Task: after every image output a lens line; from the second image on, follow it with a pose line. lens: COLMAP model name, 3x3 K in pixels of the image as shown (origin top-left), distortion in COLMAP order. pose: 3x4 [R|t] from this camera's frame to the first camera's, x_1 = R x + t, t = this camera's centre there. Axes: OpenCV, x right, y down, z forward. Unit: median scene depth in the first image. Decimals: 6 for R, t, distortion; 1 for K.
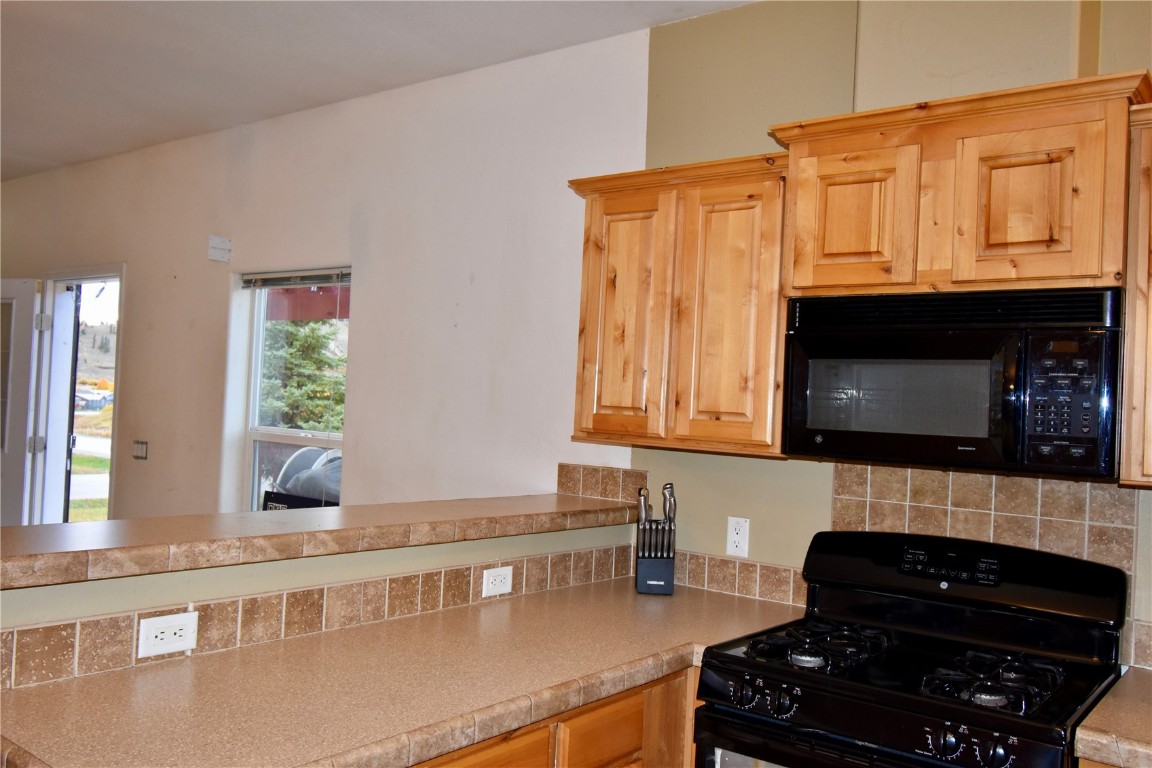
lens RADIAL K [[967.7, 0, 575.5], [0, 967.7, 383.9], [0, 0, 1]] dist [-0.003049, 0.008251]
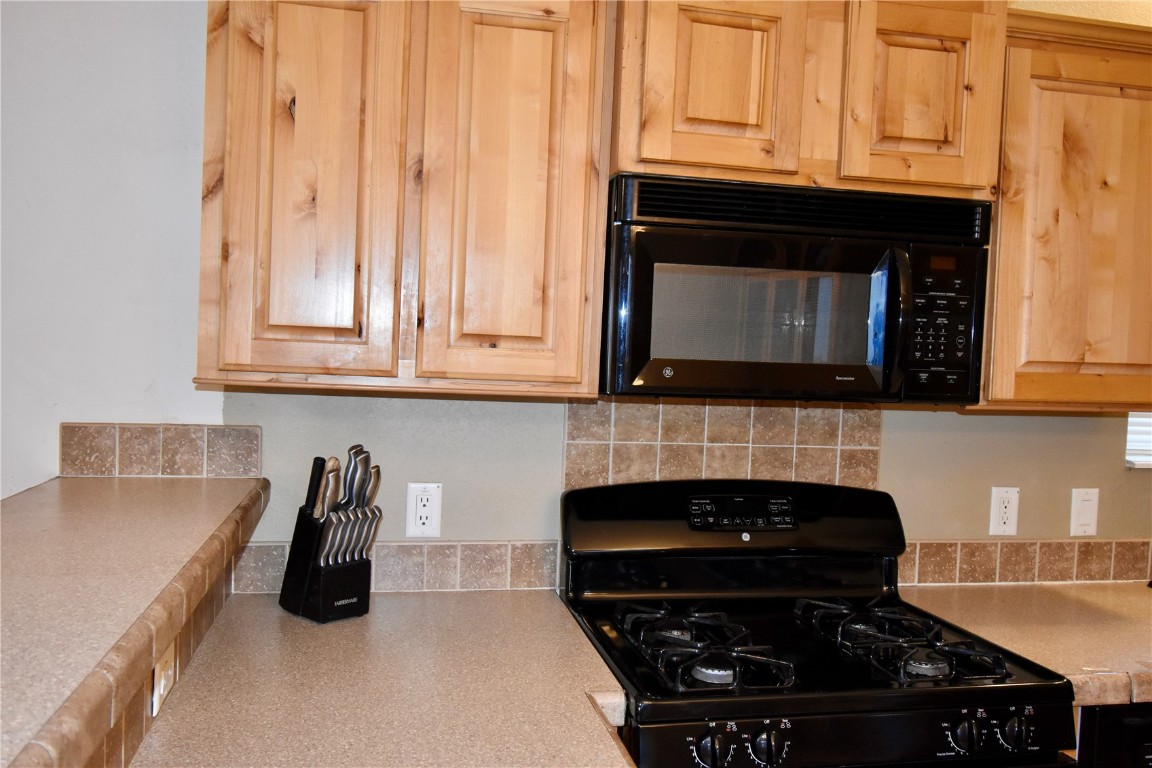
lens RADIAL K [[967.7, 0, 575.3], [0, 967.7, 384.8], [0, 0, 1]] dist [-0.003049, 0.008251]
pose [[0.644967, -0.054621, 0.762256, -0.356935], [-0.025145, 0.995386, 0.092601, -0.000023], [-0.763796, -0.078892, 0.640618, 0.580509]]
